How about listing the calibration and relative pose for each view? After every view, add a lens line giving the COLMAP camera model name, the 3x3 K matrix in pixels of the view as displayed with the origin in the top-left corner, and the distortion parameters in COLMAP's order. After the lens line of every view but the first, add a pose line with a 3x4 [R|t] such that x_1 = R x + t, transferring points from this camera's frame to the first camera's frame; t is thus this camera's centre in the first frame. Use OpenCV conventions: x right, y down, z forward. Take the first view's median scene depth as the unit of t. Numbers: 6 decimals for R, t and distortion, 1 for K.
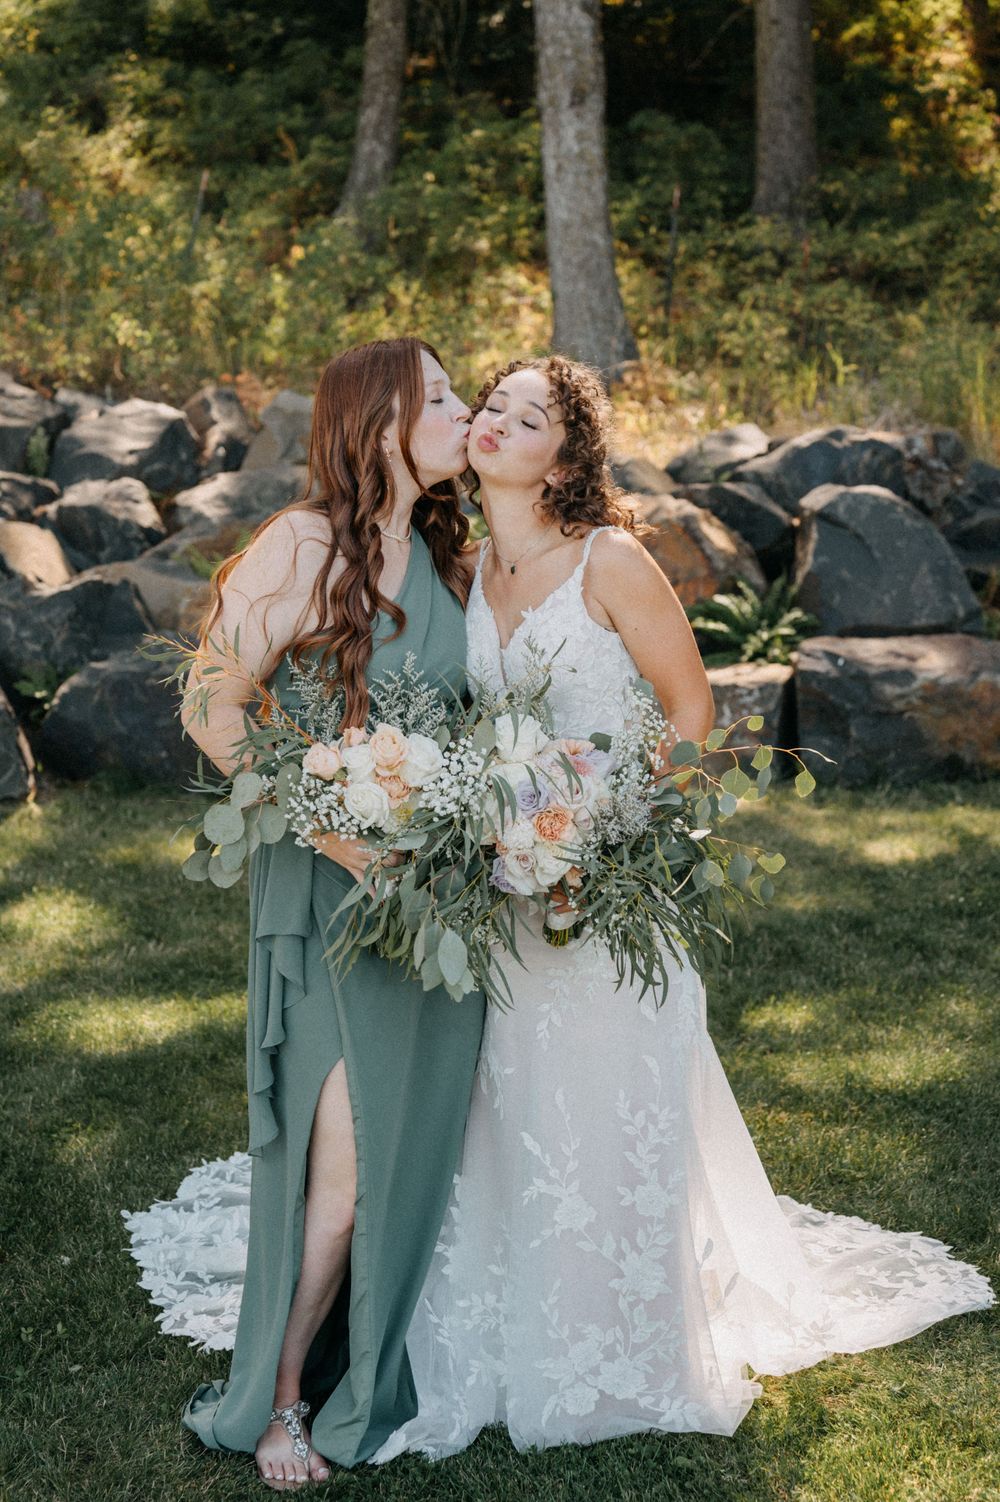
lens RADIAL K [[2150.3, 0, 495.7], [0, 2150.3, 808.3], [0, 0, 1]] dist [0.011249, 0.000000]
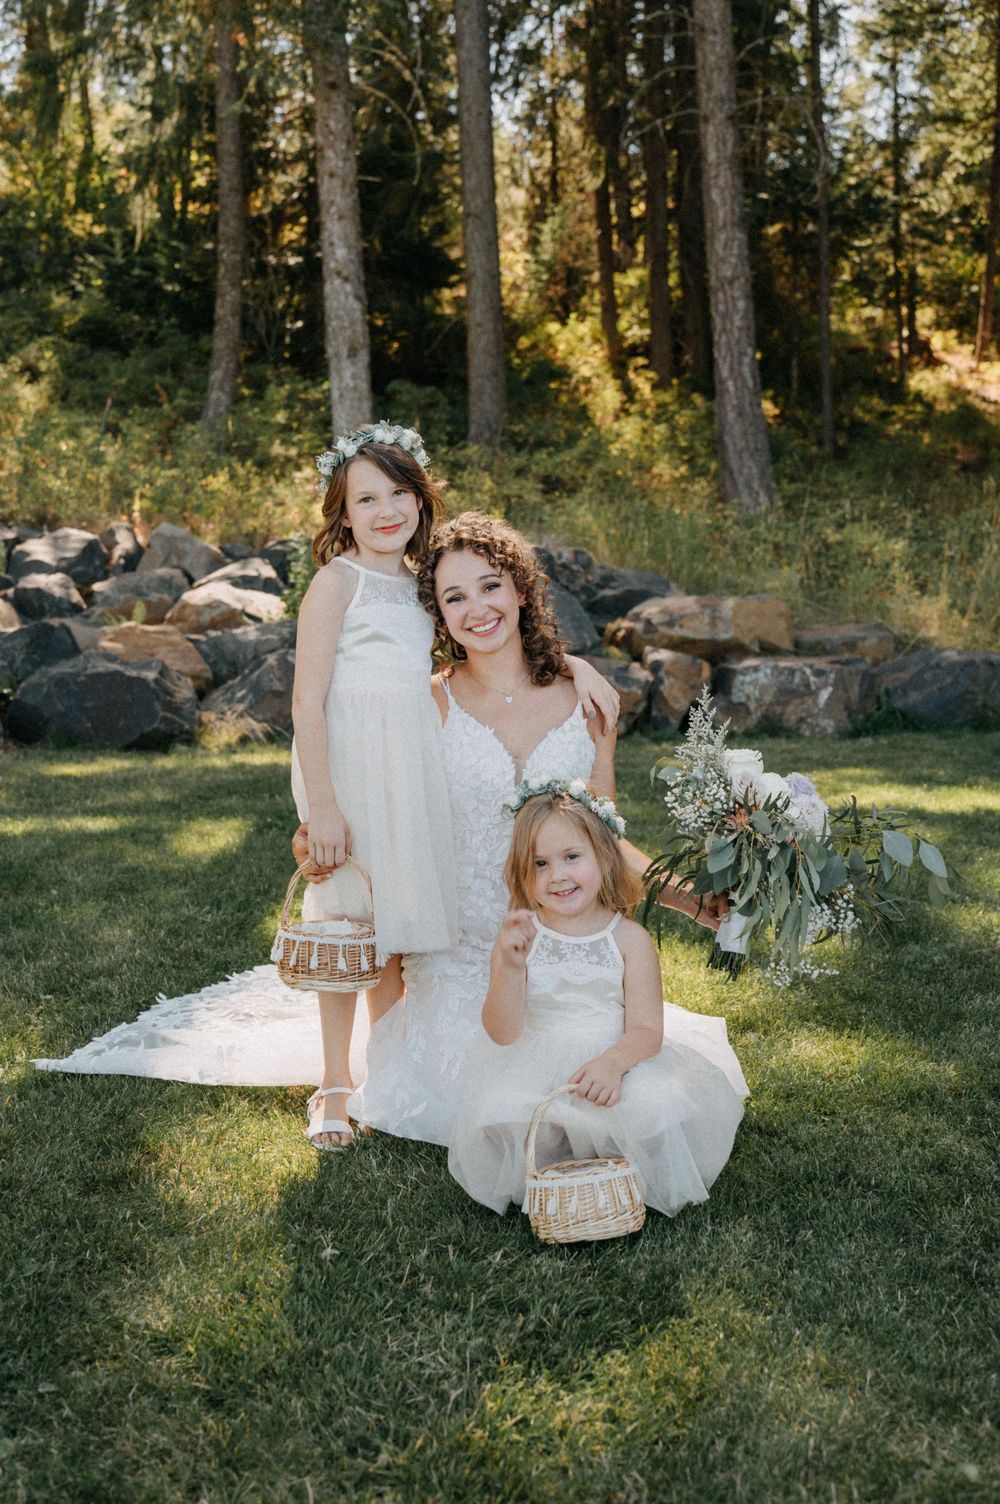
lens RADIAL K [[1512.9, 0, 488.8], [0, 1512.9, 752.8], [0, 0, 1]] dist [0.008996, 0.000000]
pose [[0.992390, -0.005022, 0.123032, -0.000649], [0.016866, 0.995294, -0.095422, 0.069749], [-0.121974, 0.096771, 0.987805, -0.081567]]
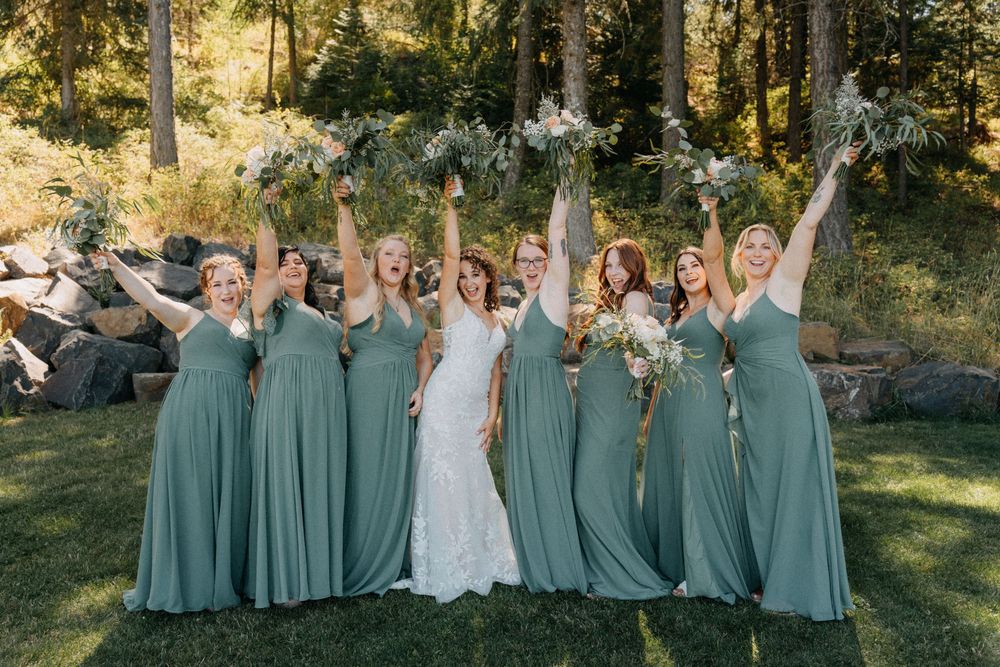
lens RADIAL K [[891.4, 0, 477.3], [0, 891.4, 332.7], [0, 0, 1]] dist [0.004878, 0.010795]
pose [[0.991993, 0.039123, -0.120079, 0.053928], [-0.053374, 0.991595, -0.117862, 0.020306], [0.114459, 0.123327, 0.985743, -0.074562]]
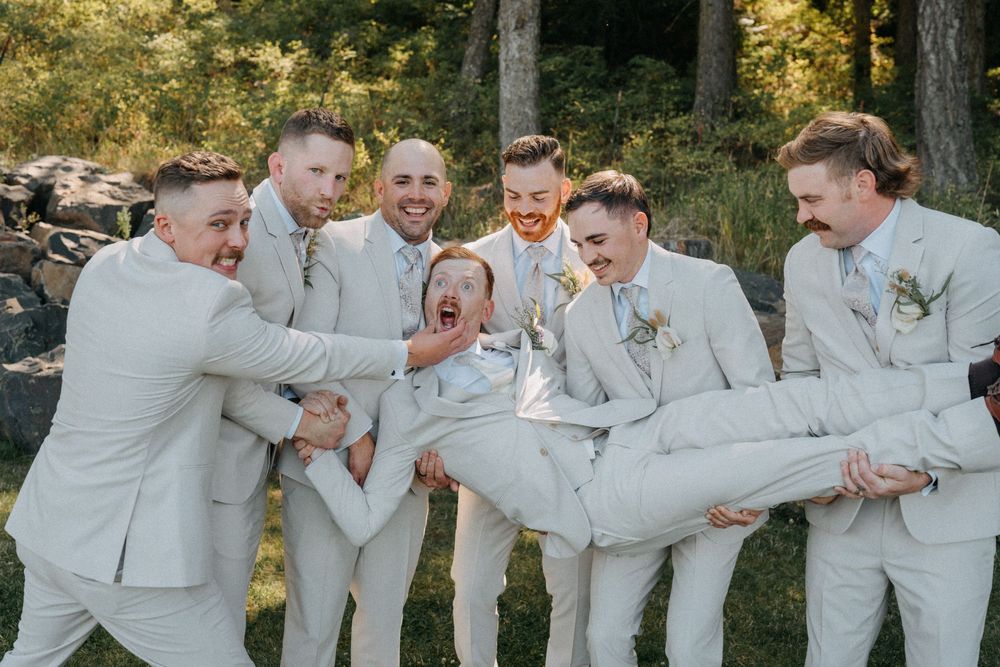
lens RADIAL K [[1034.2, 0, 498.0], [0, 1034.2, 327.0], [0, 0, 1]] dist [0.000432, 0.000000]
pose [[0.984301, 0.068442, -0.162689, 0.161650], [-0.081593, 0.993797, -0.075572, -0.044728], [0.156508, 0.087660, 0.983779, 0.252953]]
